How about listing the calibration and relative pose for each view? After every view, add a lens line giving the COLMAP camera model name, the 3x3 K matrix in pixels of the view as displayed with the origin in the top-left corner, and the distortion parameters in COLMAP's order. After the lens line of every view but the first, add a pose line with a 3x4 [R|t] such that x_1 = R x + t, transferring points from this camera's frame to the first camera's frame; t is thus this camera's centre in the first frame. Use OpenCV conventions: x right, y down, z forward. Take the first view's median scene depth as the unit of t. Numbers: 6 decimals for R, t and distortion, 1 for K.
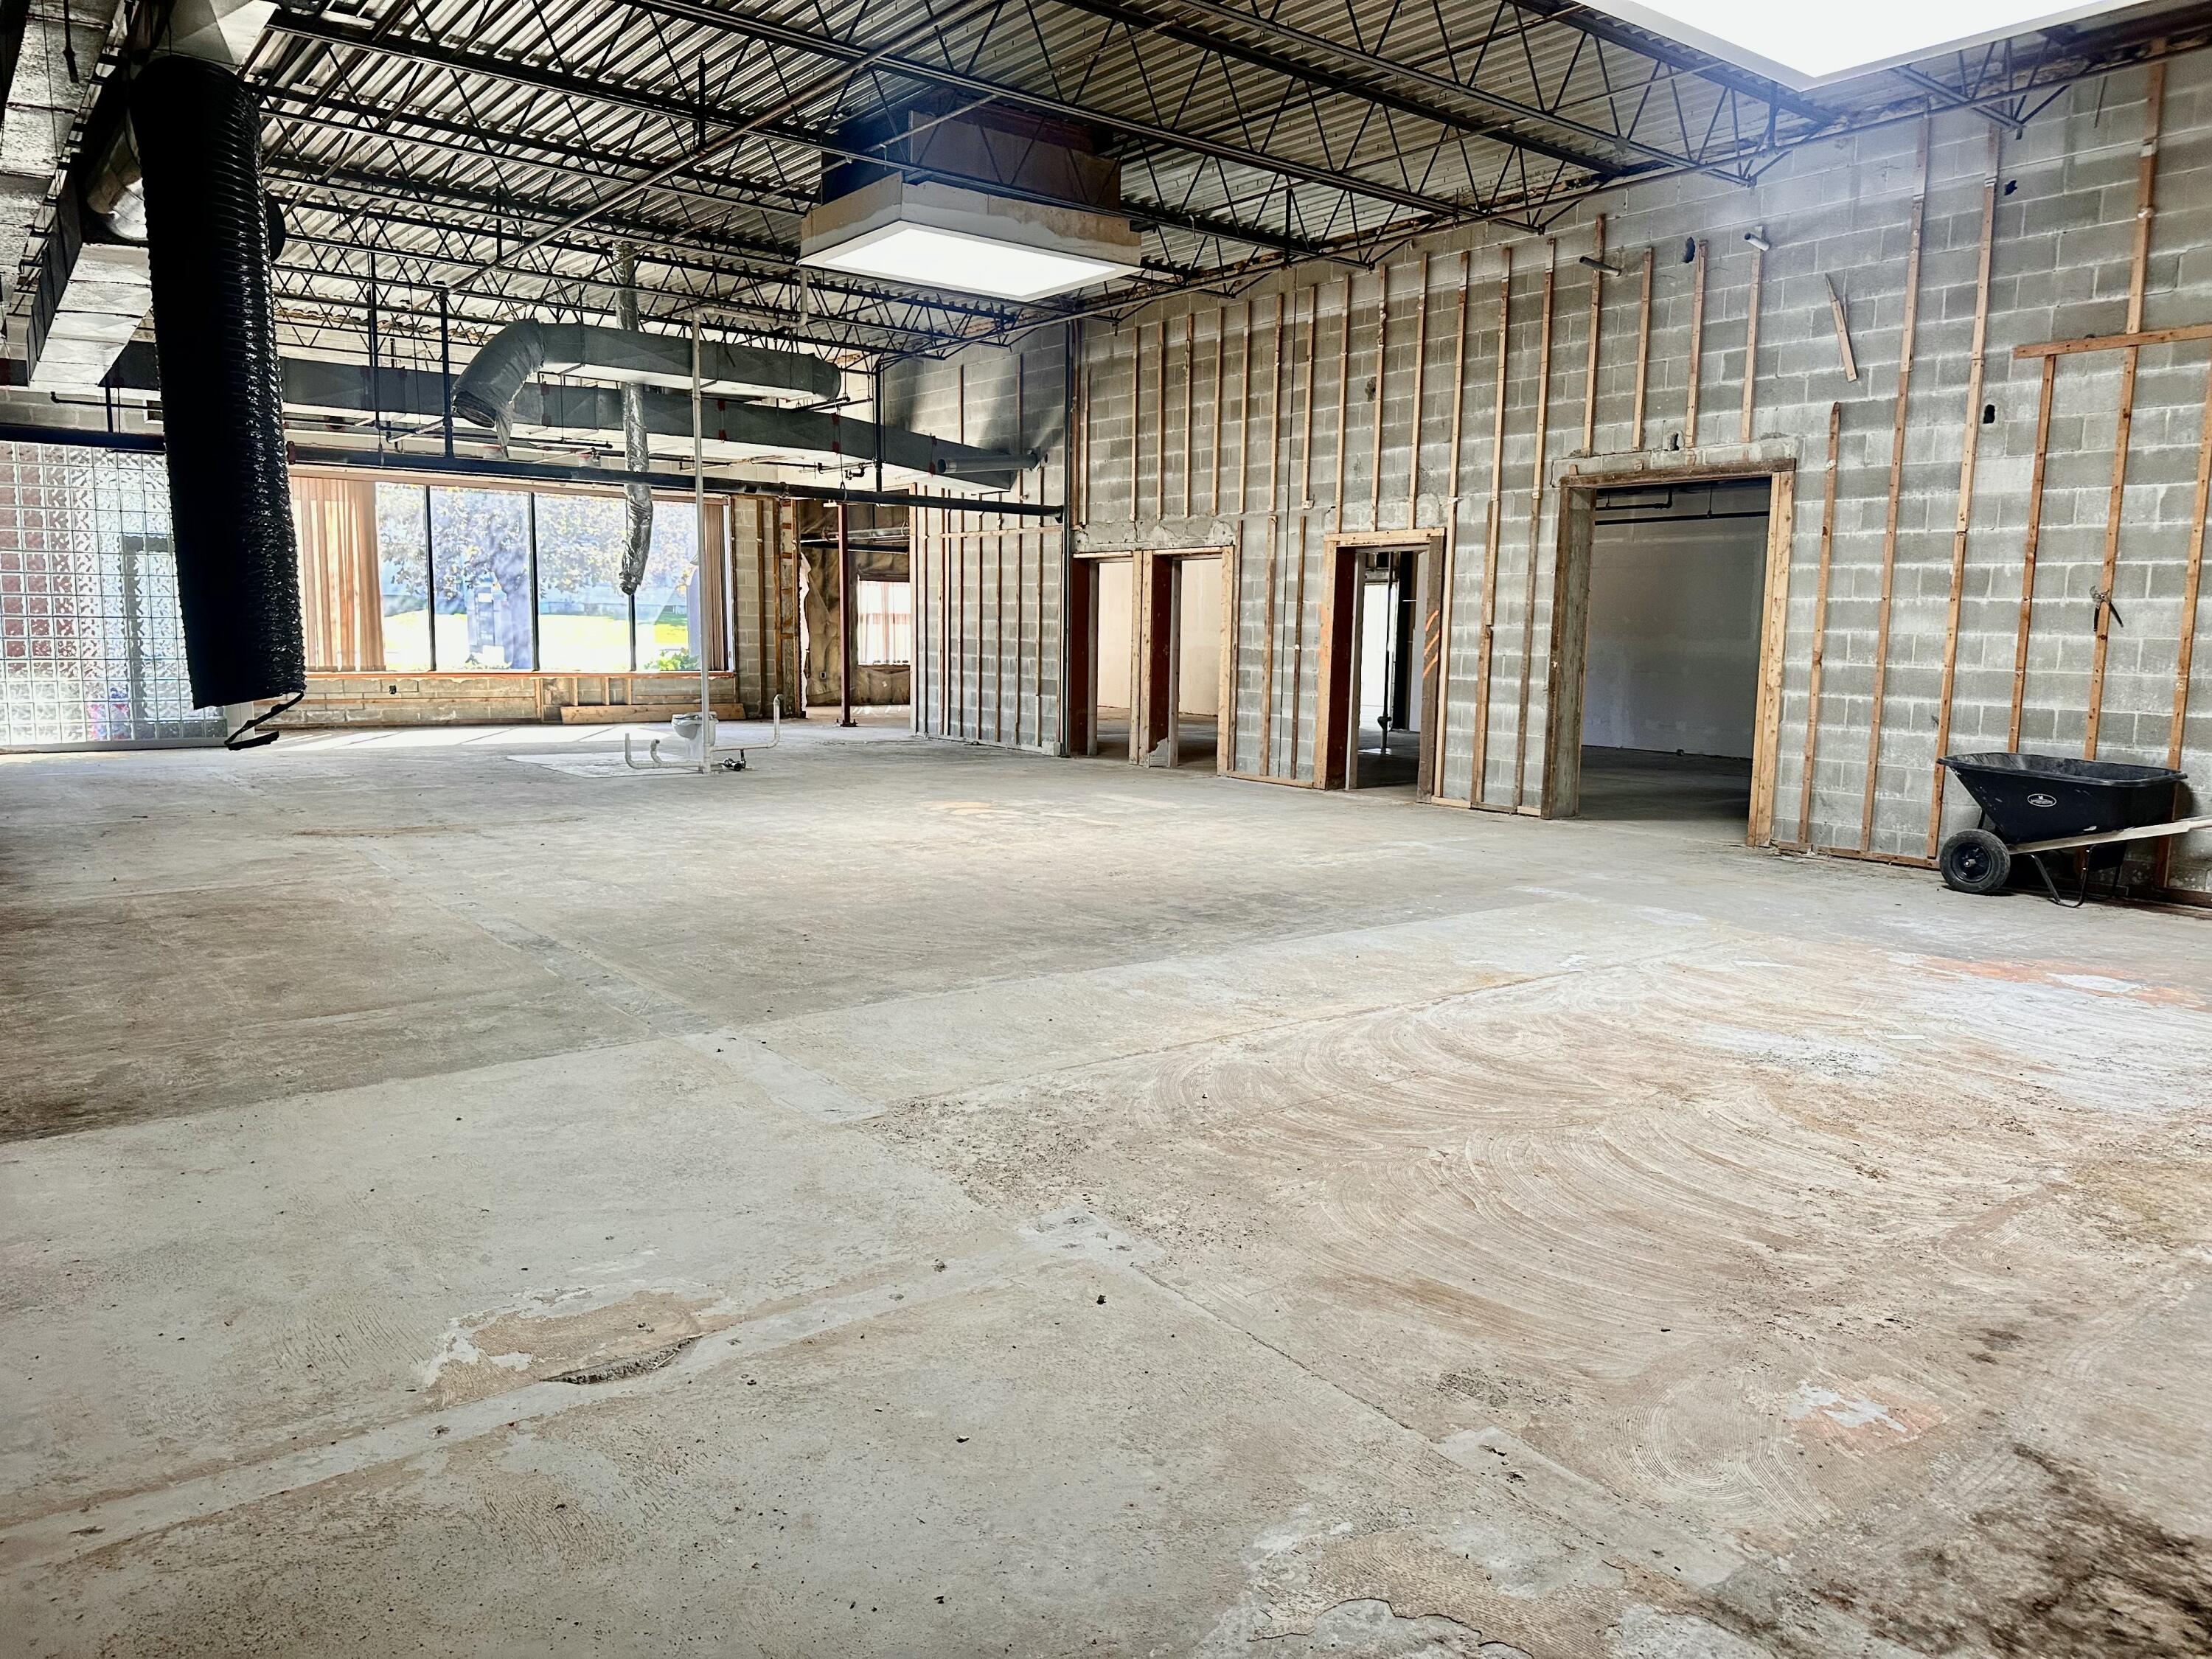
lens RADIAL K [[1539.0, 0, 1088.4], [0, 1539.0, 833.2], [0, 0, 1]] dist [0.087168, -0.108735]
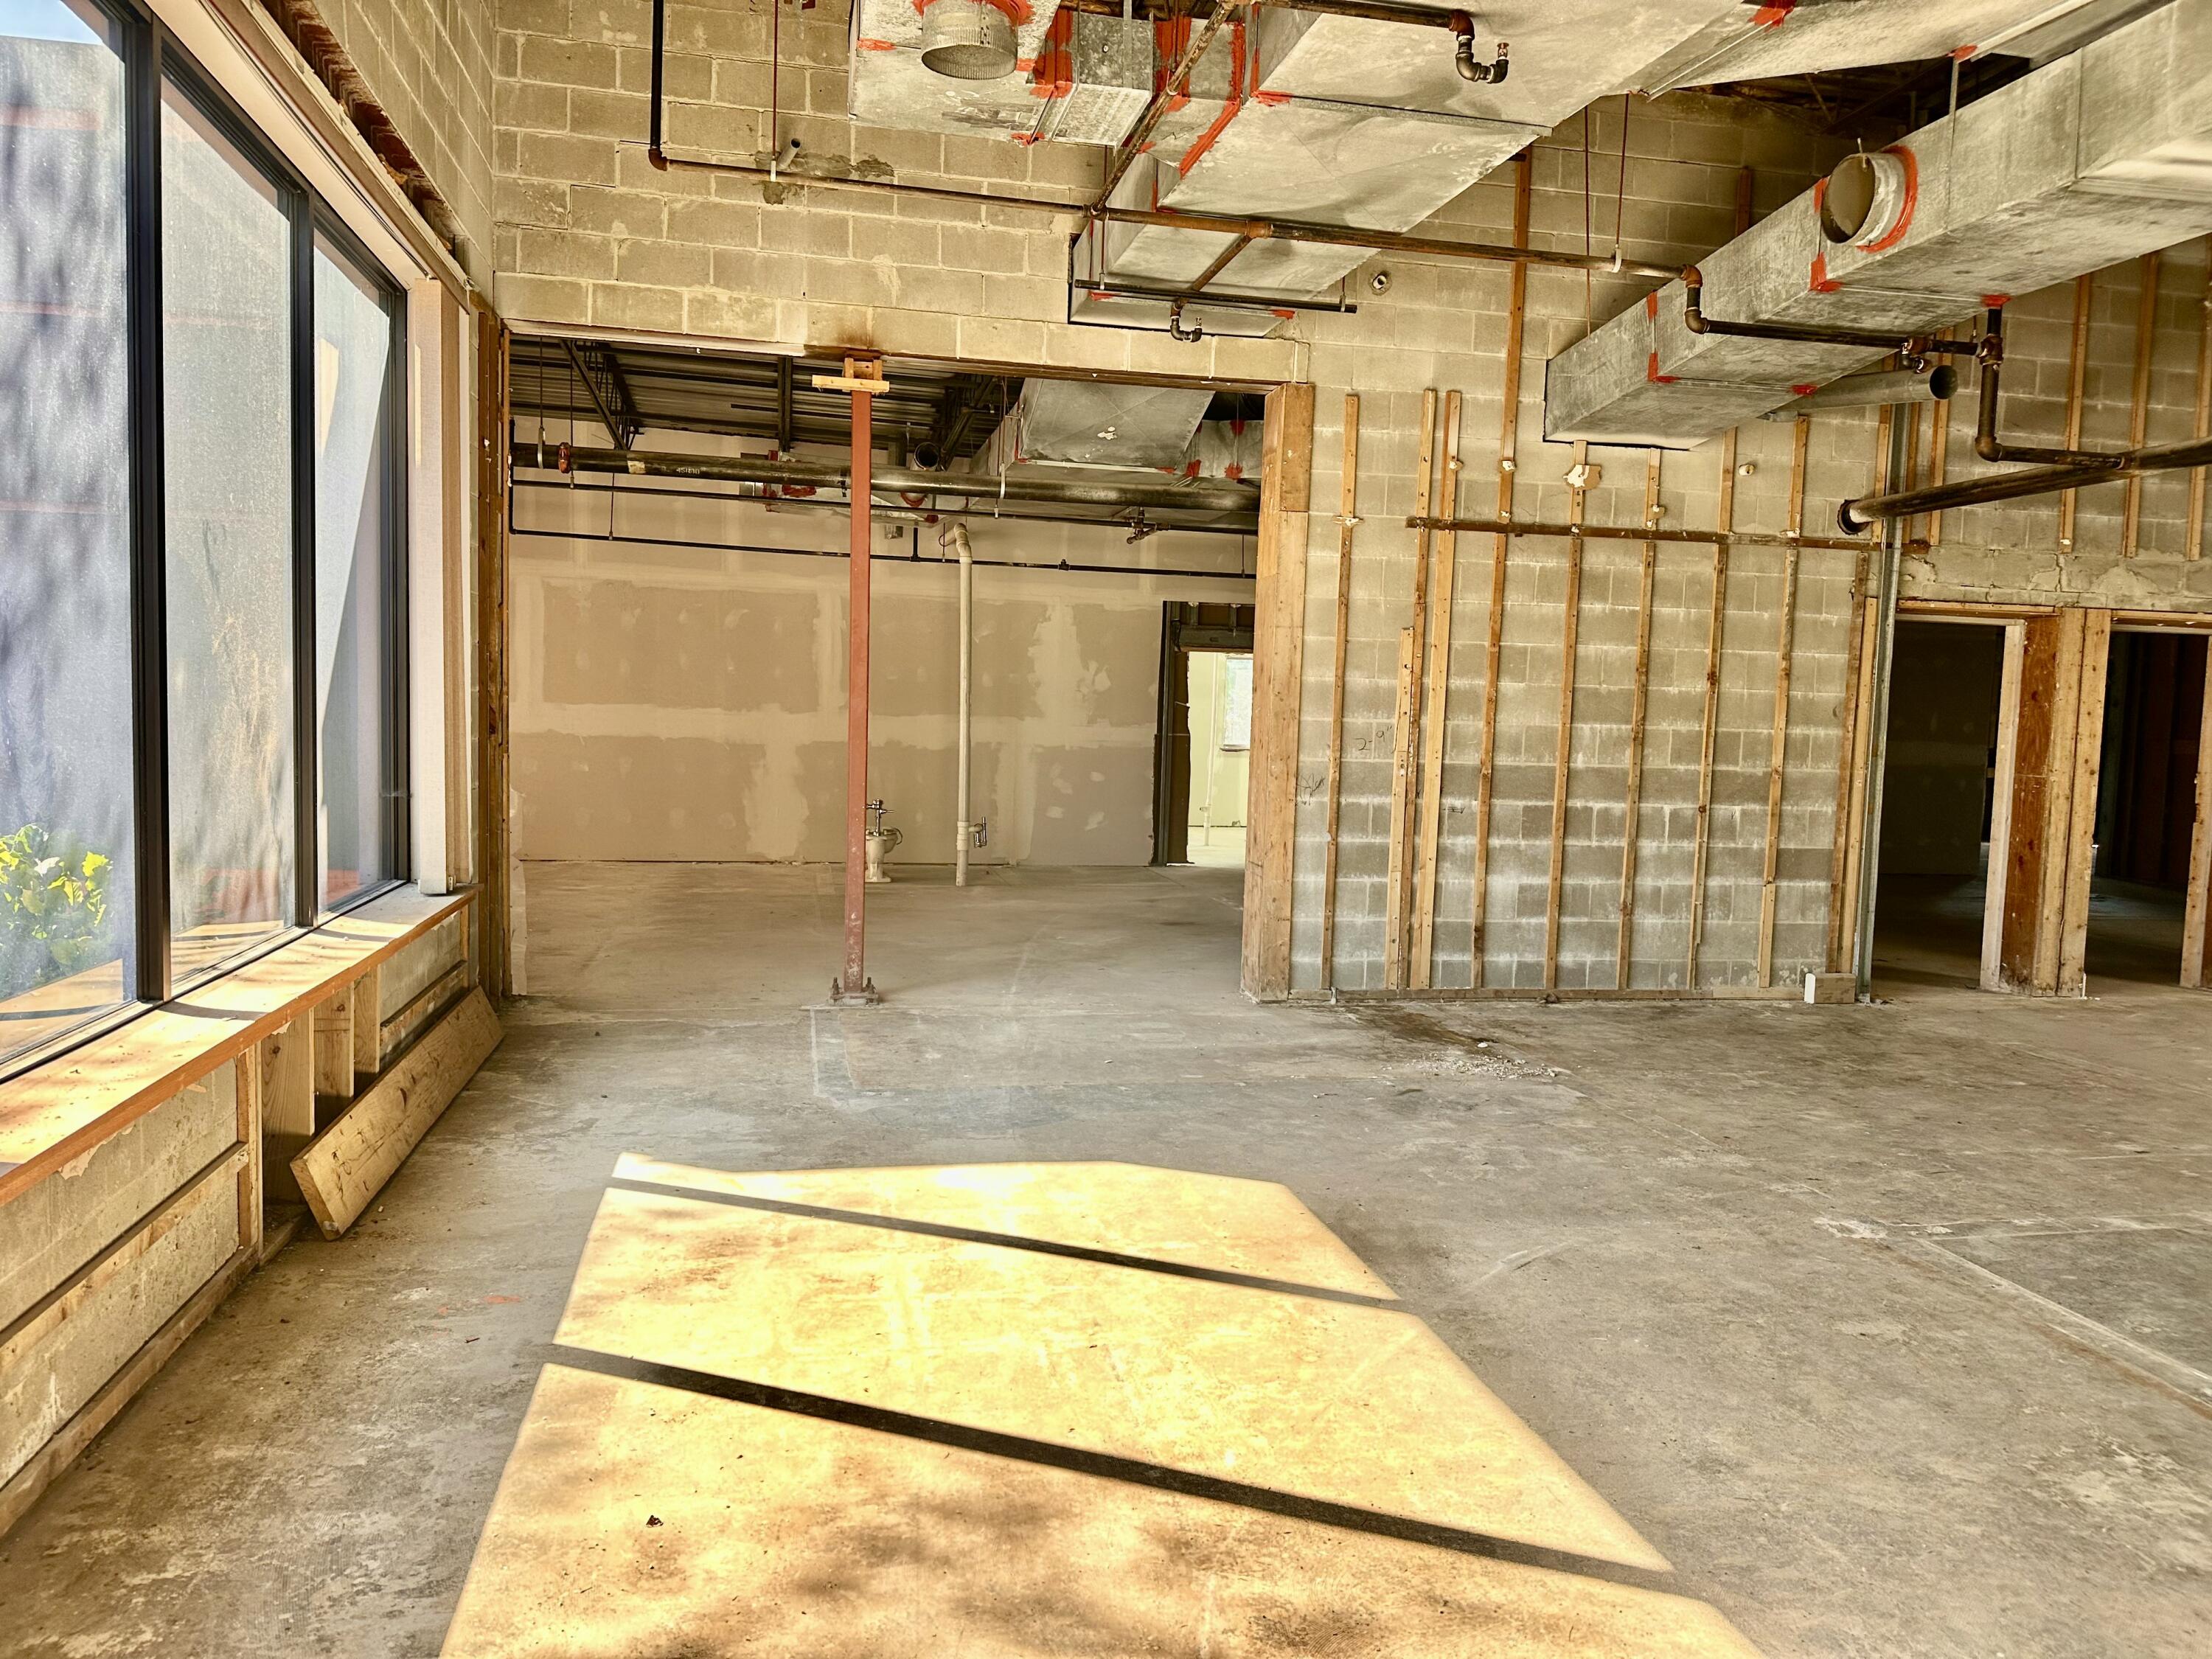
lens RADIAL K [[1539.0, 0, 1088.4], [0, 1539.0, 833.2], [0, 0, 1]] dist [0.087168, -0.108735]
pose [[0.429086, -0.071675, 0.900415, -0.822502], [0.098564, 0.994610, 0.032203, -0.206865], [-0.897870, 0.074931, 0.433838, 1.431644]]
